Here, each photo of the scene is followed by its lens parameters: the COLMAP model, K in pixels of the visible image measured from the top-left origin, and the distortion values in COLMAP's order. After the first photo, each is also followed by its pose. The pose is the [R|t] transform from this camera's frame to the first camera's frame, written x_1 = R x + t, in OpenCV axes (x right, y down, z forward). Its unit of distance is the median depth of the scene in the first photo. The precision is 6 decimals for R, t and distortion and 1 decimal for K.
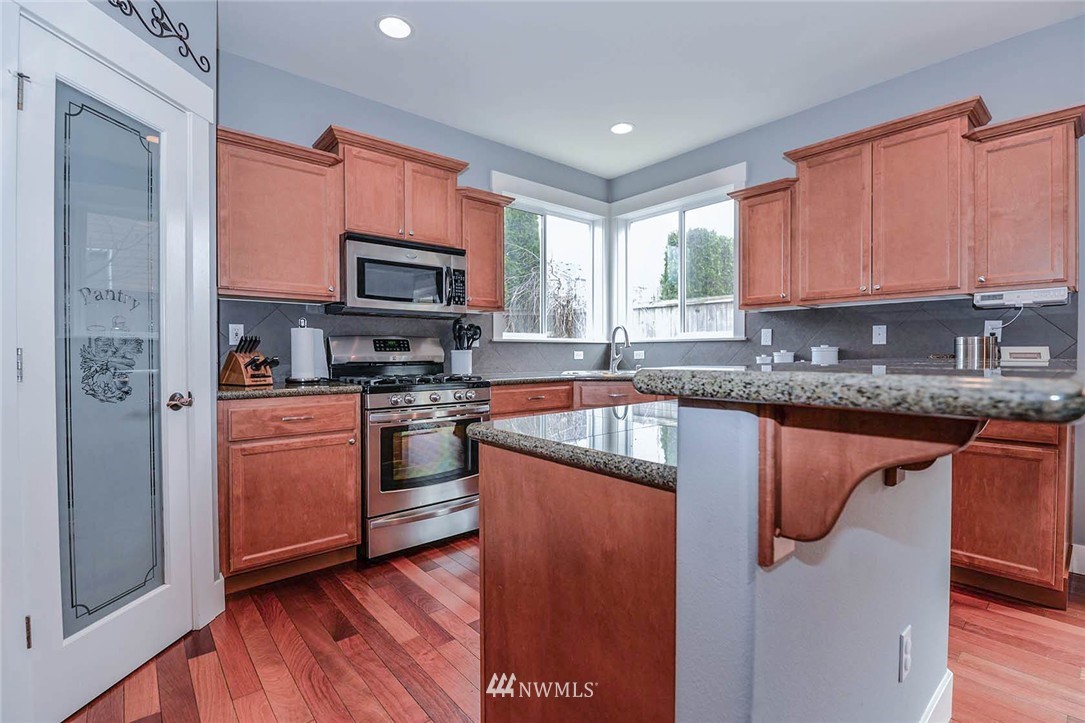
lens RADIAL K [[490.0, 0, 539.3], [0, 490.0, 362.9], [0, 0, 1]] dist [-0.015114, -0.003742]
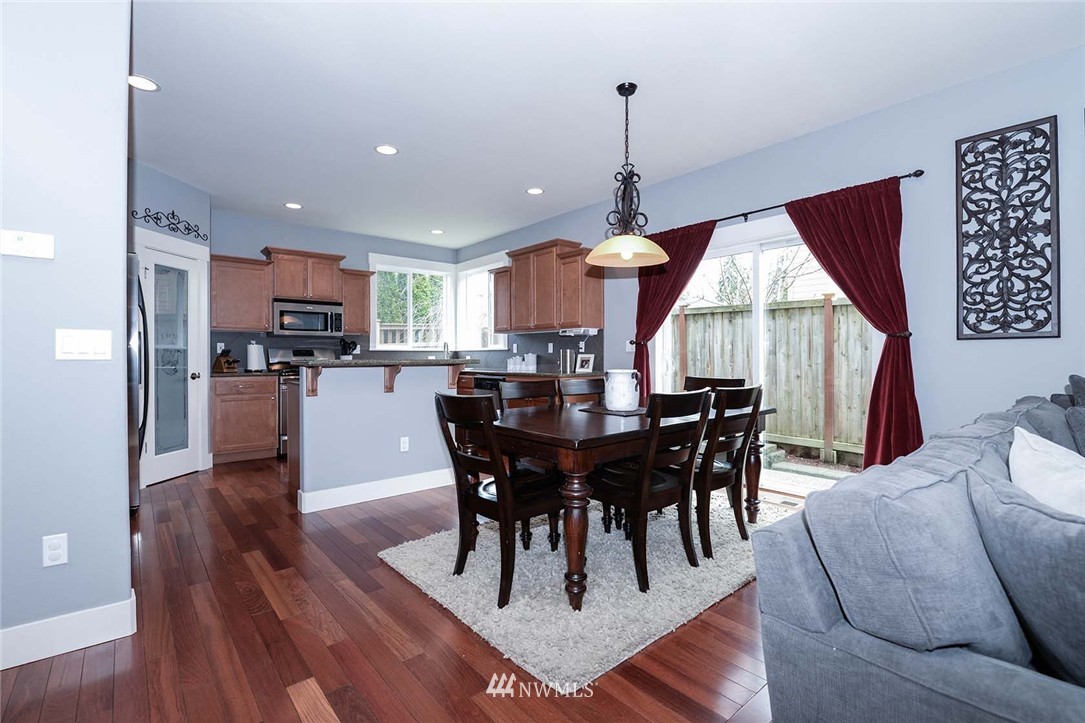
lens RADIAL K [[490.0, 0, 534.0], [0, 490.0, 361.1], [0, 0, 1]] dist [-0.015114, -0.003742]
pose [[0.999947, 0.002944, -0.009820, 0.694820], [-0.003035, 0.999952, -0.009275, 0.011819], [0.009792, 0.009304, 0.999909, -1.001468]]
